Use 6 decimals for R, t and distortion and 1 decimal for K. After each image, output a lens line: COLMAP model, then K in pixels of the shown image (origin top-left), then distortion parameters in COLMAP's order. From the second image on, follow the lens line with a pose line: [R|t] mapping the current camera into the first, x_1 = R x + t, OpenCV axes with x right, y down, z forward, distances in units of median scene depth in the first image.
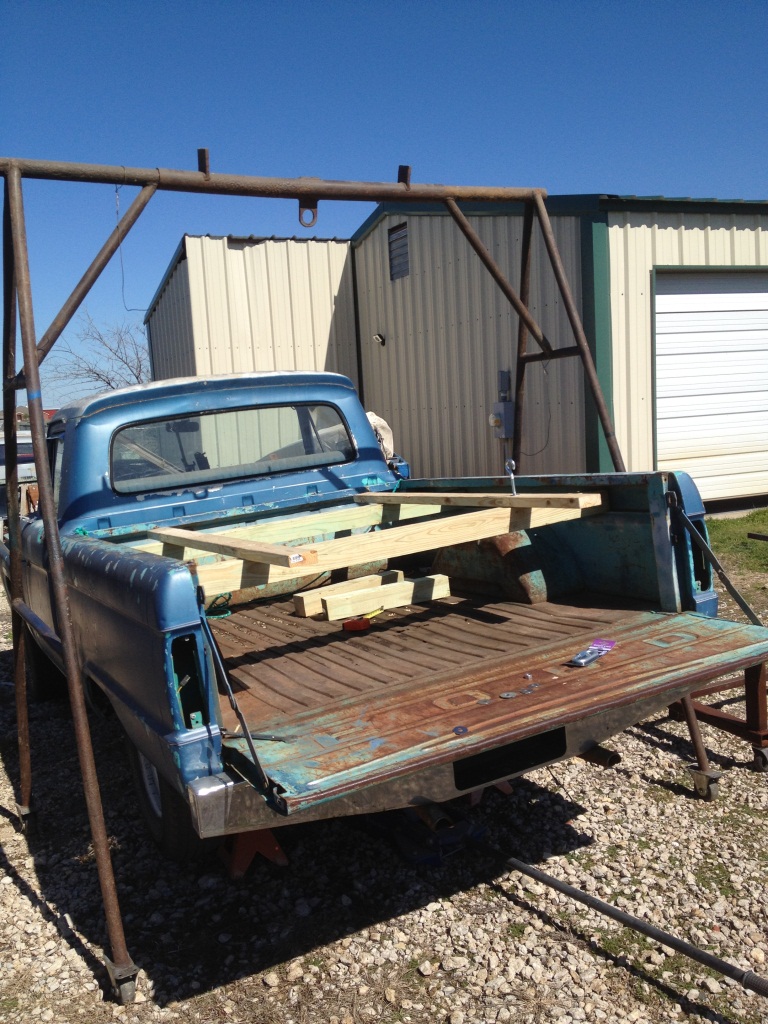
lens RADIAL K [[954.0, 0, 377.7], [0, 954.0, 507.4], [0, 0, 1]] dist [0.036605, 0.000000]
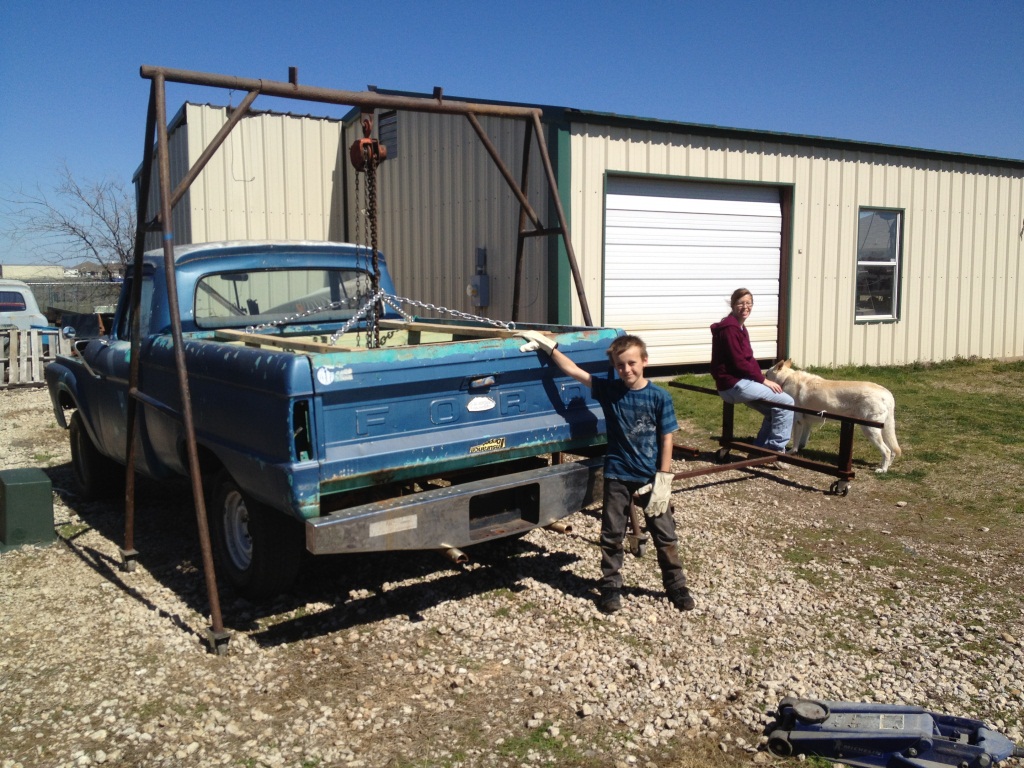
lens RADIAL K [[954.0, 0, 517.8], [0, 954.0, 380.8], [0, 0, 1]] dist [0.036605, 0.000000]
pose [[0.980283, 0.038426, 0.193827, -0.095879], [-0.037197, 0.999258, -0.009976, 0.064828], [-0.194067, 0.002569, 0.980985, -0.343060]]
